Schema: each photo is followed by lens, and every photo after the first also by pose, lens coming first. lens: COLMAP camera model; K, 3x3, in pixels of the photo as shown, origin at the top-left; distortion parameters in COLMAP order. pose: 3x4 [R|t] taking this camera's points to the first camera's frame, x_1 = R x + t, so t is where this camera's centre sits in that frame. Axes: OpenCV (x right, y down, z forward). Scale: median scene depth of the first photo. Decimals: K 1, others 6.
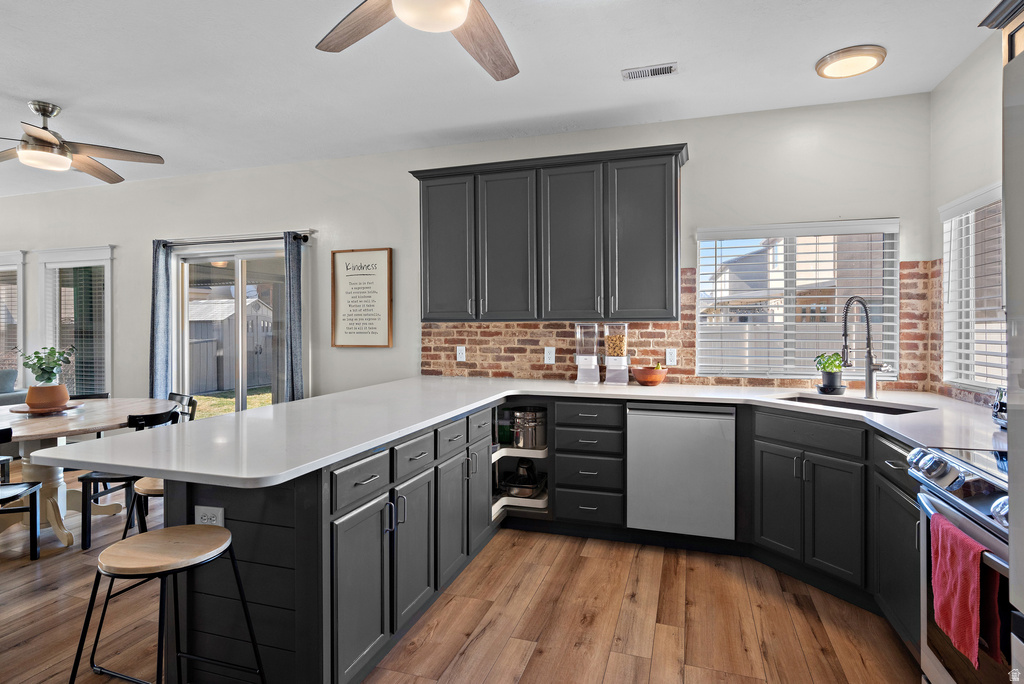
lens RADIAL K [[530.5, 0, 515.6], [0, 530.5, 331.4], [0, 0, 1]] dist [-0.002264, 0.000385]
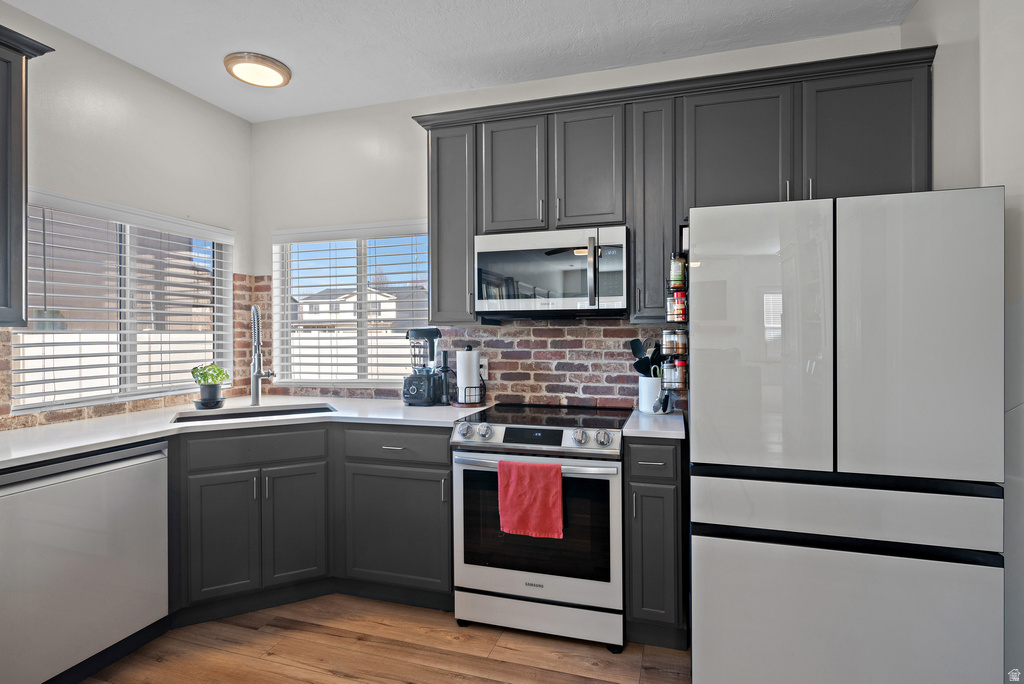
lens RADIAL K [[530.5, 0, 514.8], [0, 530.5, 333.9], [0, 0, 1]] dist [-0.002264, 0.000385]
pose [[-0.009164, -0.001231, 0.999957, -0.265249], [0.013186, 0.999912, 0.001352, -0.004825], [-0.999871, 0.013198, -0.009147, 0.375163]]
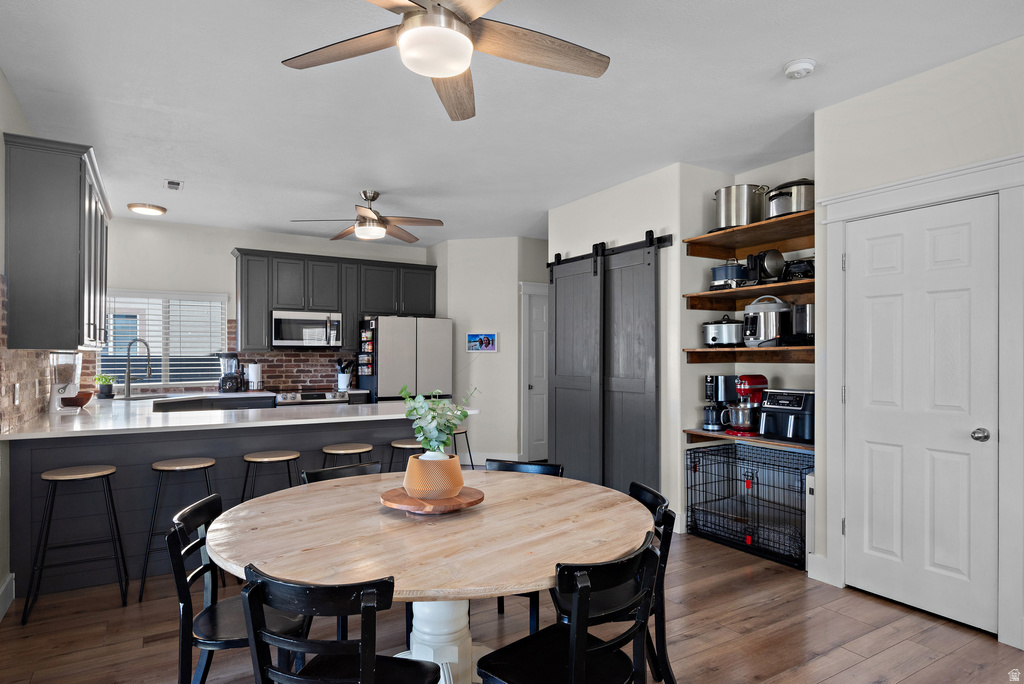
lens RADIAL K [[599.4, 0, 511.1], [0, 599.4, 357.1], [0, 0, 1]] dist [0.003186, 0.000919]
pose [[-0.749943, -0.004410, 0.661488, -1.177386], [0.004351, 0.999923, 0.011600, -0.017311], [-0.661489, 0.011578, -0.749866, 1.220880]]
